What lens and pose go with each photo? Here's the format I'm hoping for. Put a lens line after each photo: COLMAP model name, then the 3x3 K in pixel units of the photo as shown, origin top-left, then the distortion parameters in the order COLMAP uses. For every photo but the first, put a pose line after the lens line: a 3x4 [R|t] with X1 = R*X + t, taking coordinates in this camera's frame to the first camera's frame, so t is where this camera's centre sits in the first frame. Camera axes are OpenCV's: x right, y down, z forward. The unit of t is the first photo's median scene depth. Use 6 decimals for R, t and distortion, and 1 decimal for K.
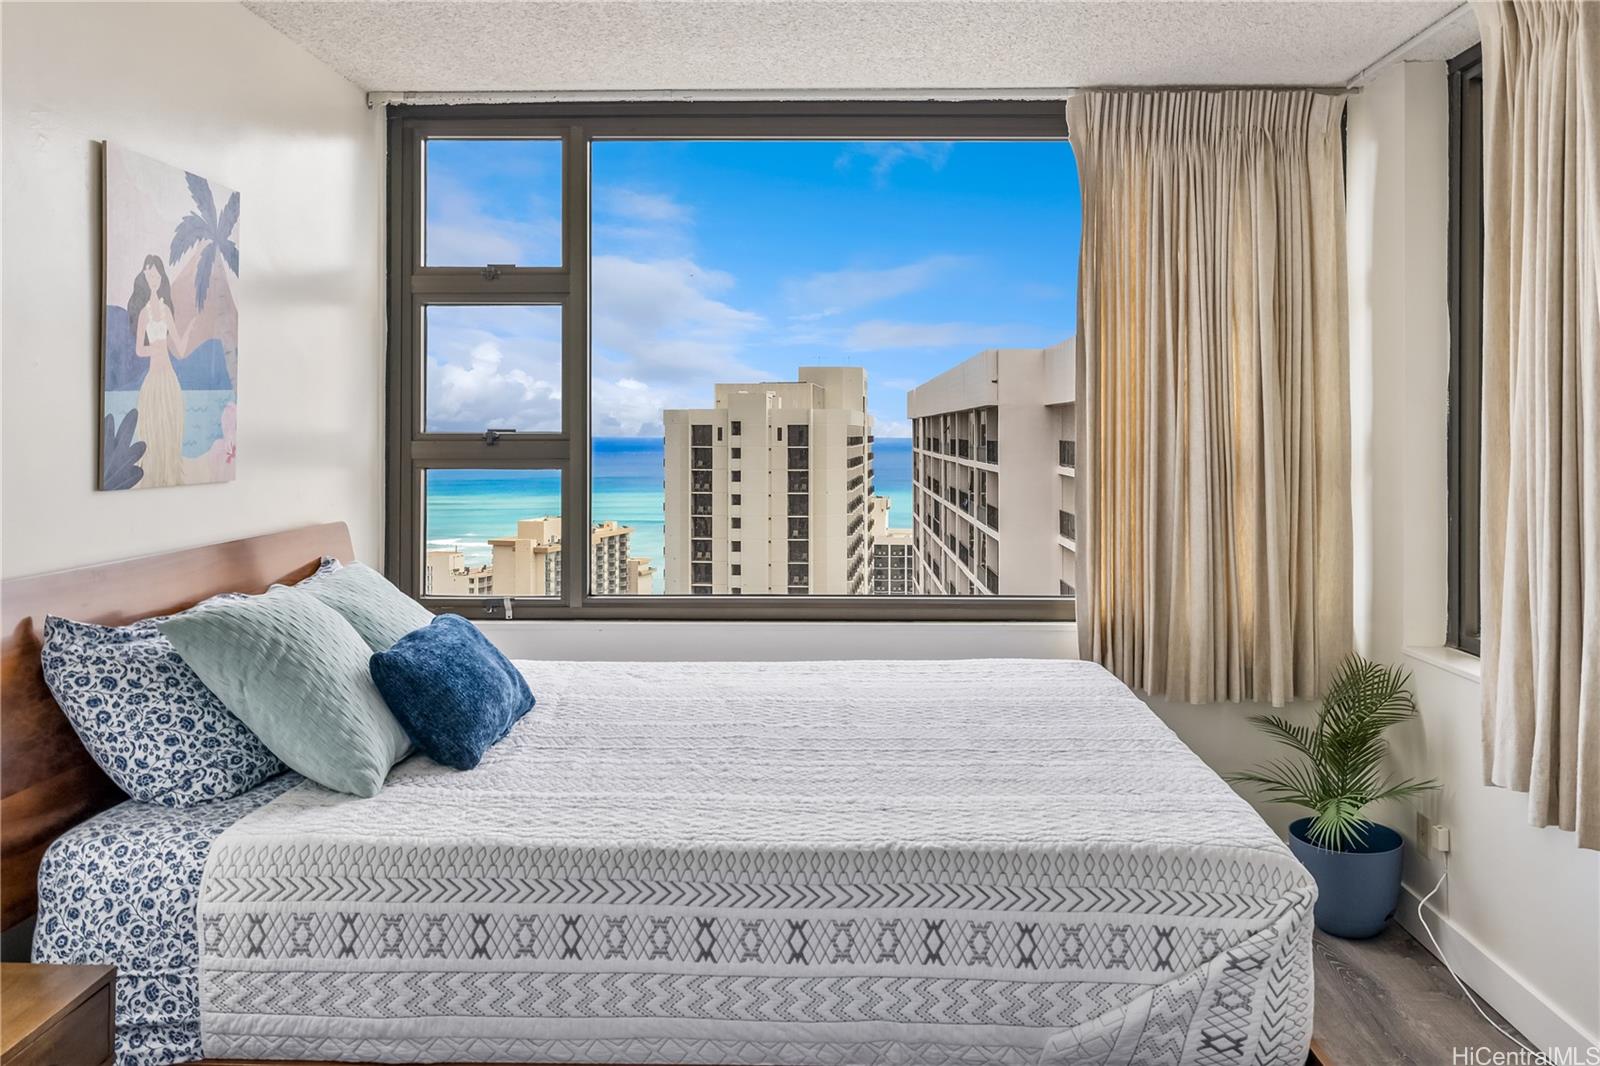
lens RADIAL K [[1191.0, 0, 834.3], [0, 1191.0, 418.9], [0, 0, 1]] dist [0.007288, 0.002815]
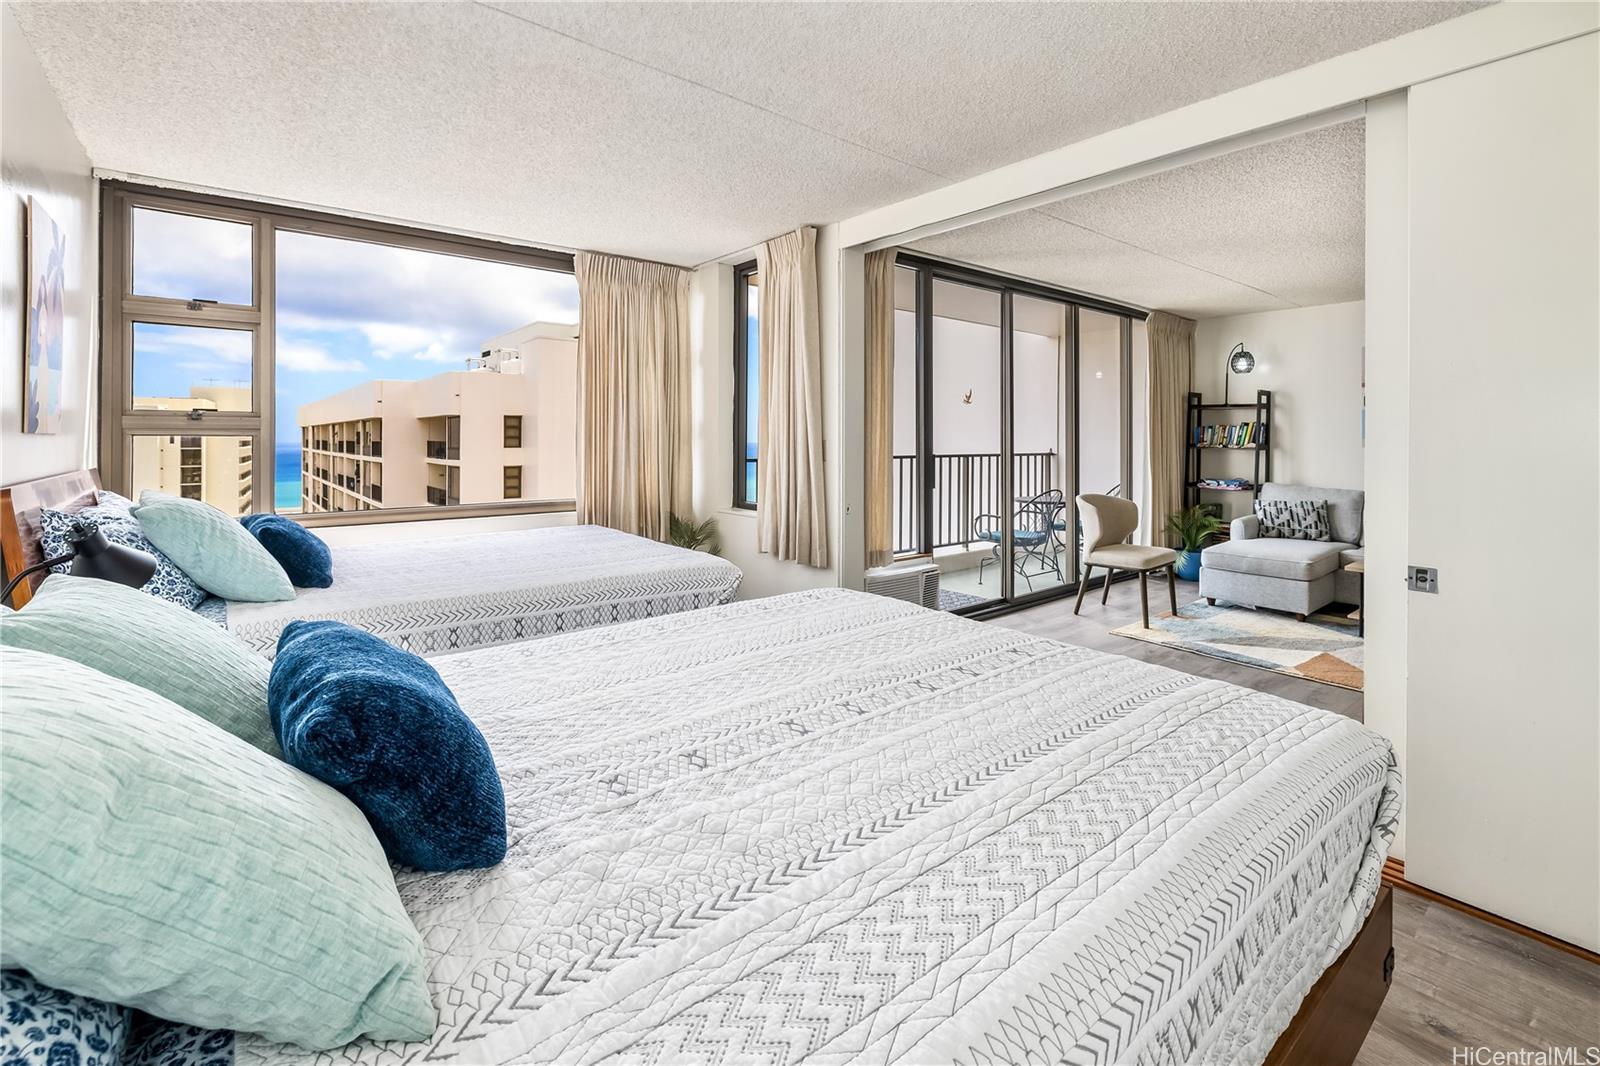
lens RADIAL K [[712.3, 0, 803.6], [0, 712.3, 435.1], [0, 0, 1]] dist [-0.001353, -0.000057]
pose [[0.767771, 0.003301, 0.640716, -0.302974], [-0.007417, 0.999966, 0.003736, 0.036015], [-0.640681, -0.007621, 0.767769, -0.198758]]
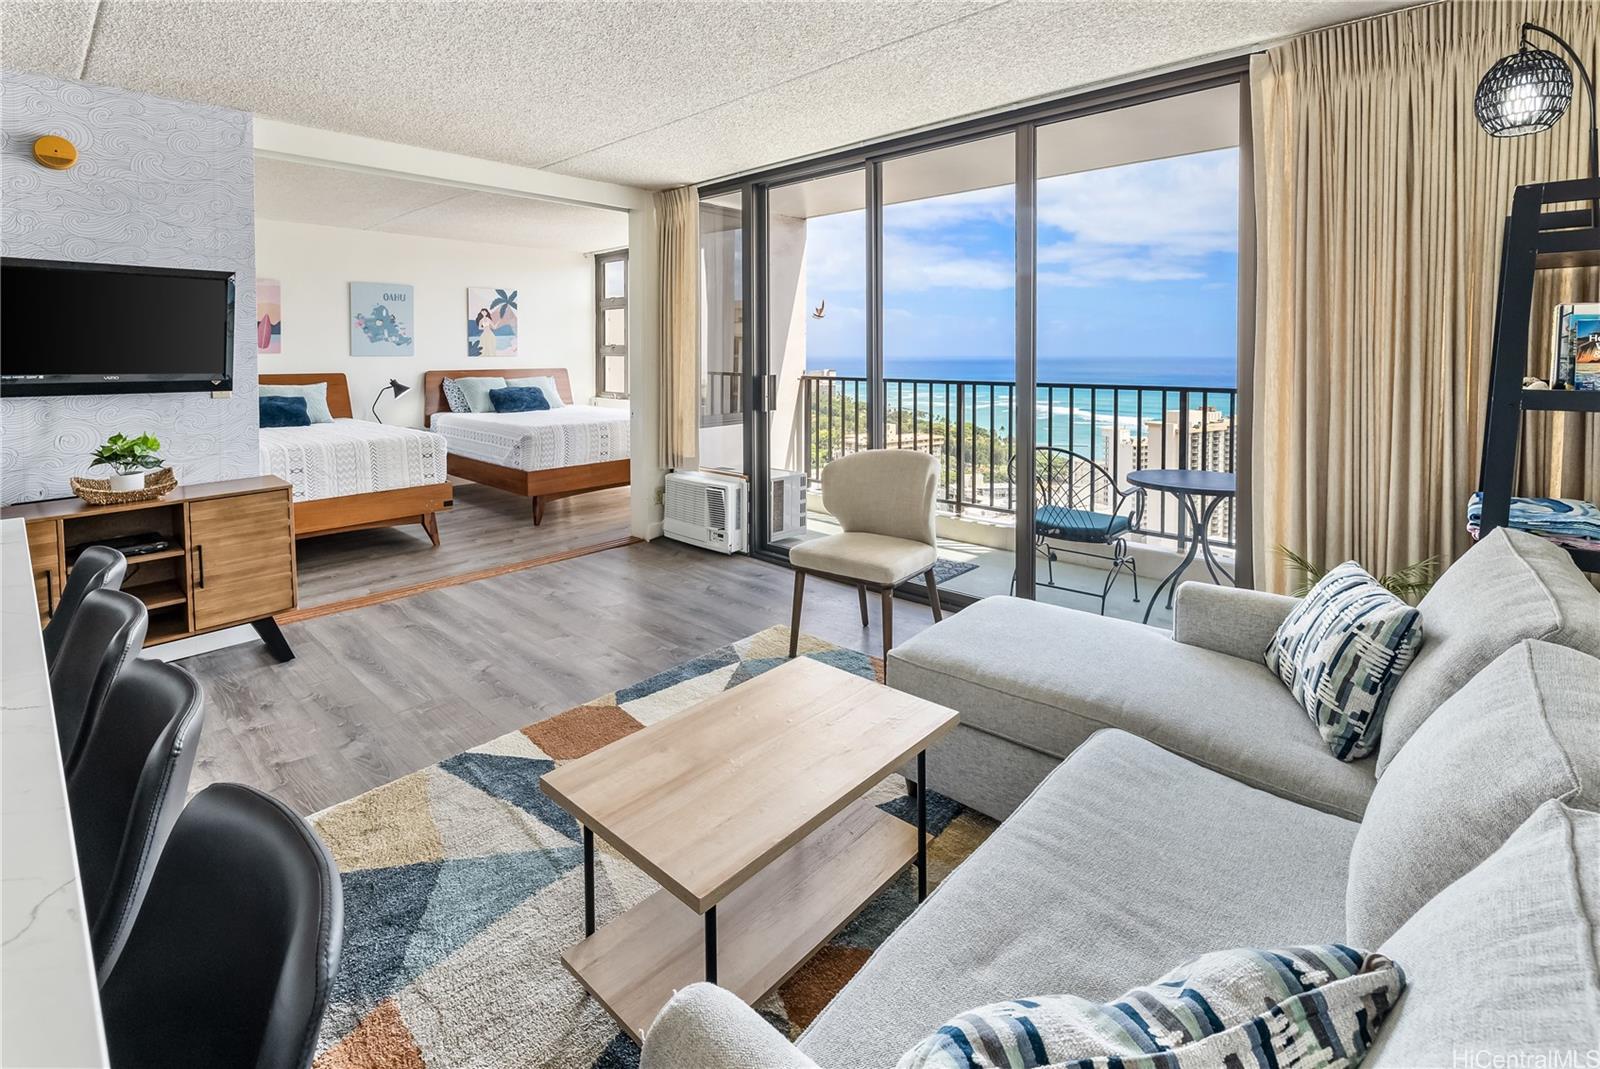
lens RADIAL K [[738.9, 0, 801.6], [0, 738.9, 366.3], [0, 0, 1]] dist [-0.001829, 0.001044]
pose [[0.750973, 0.011025, -0.660241, 1.743424], [0.009022, 0.999596, 0.026952, 0.021135], [0.660271, -0.026197, 0.750570, -0.298131]]
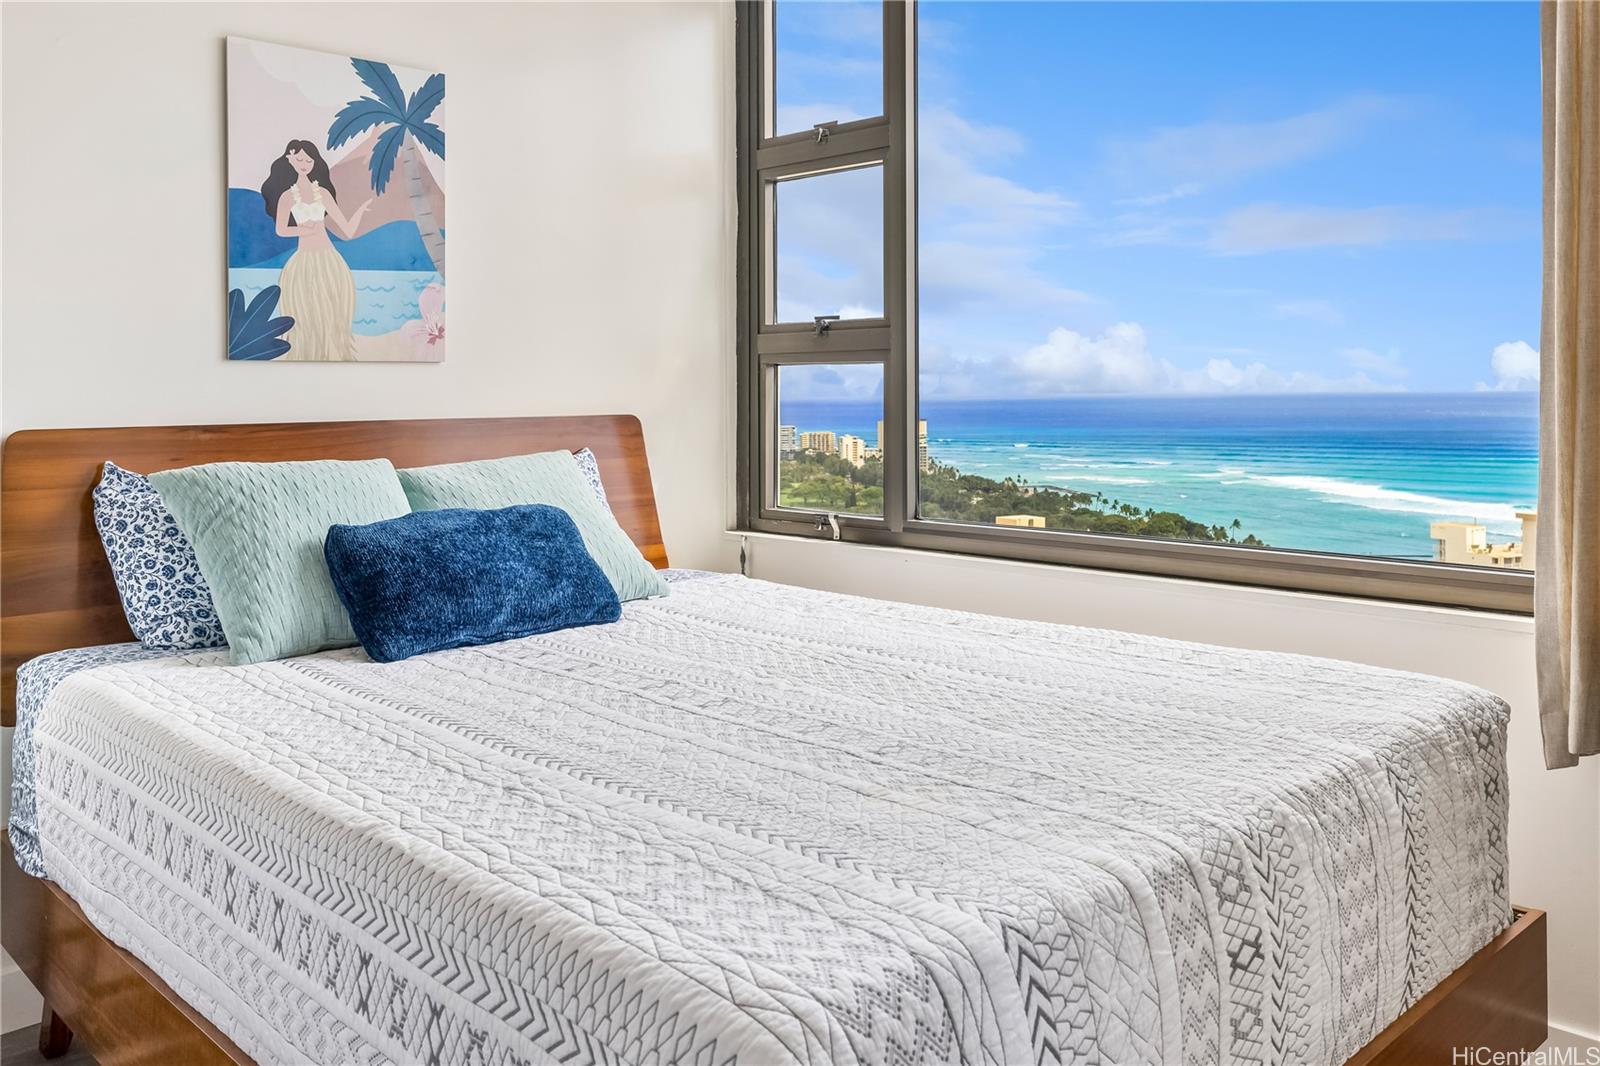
lens RADIAL K [[1320.5, 0, 800.1], [0, 1320.5, 384.2], [0, 0, 1]] dist [0.007946, -0.007410]
pose [[0.712392, -0.007277, -0.701744, 0.408952], [0.015416, 0.999867, 0.005281, 0.057377], [0.701612, -0.014580, 0.712410, 0.347744]]
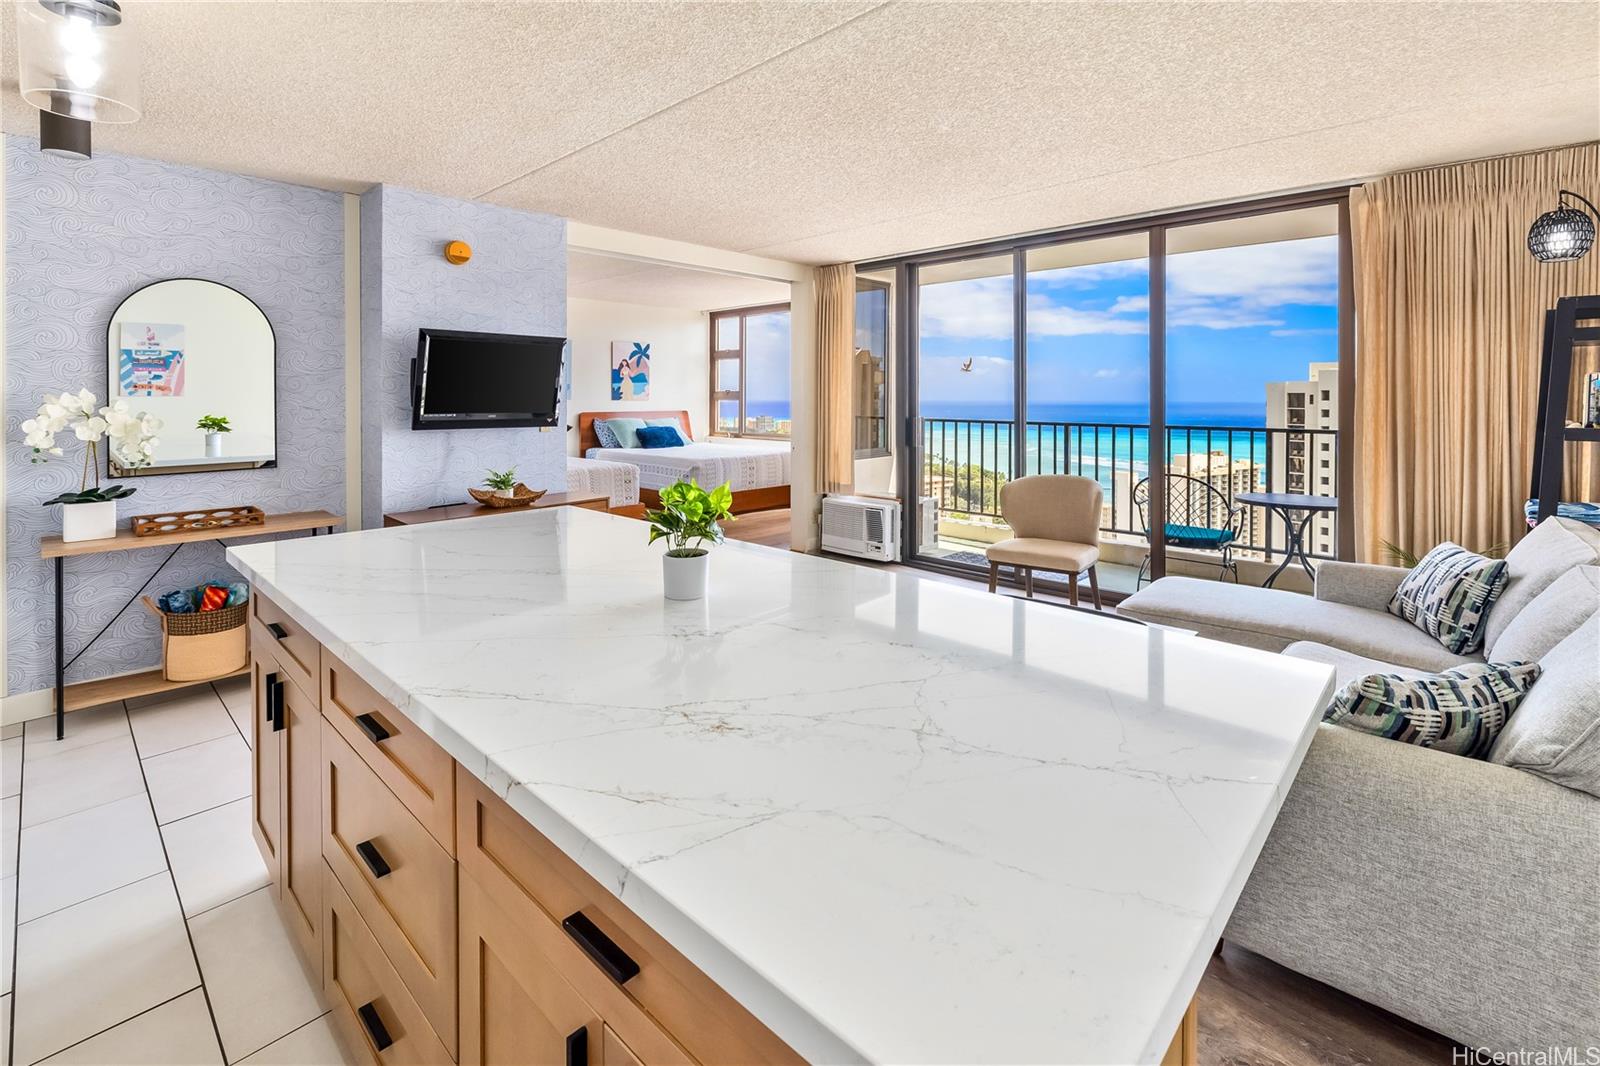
lens RADIAL K [[706.5, 0, 802.0], [0, 706.5, 395.2], [0, 0, 1]] dist [-0.001205, -0.000346]
pose [[0.731919, 0.000667, -0.681392, 1.703562], [0.004544, 0.999972, 0.005861, 0.013435], [0.681377, -0.007386, 0.731896, -0.643369]]
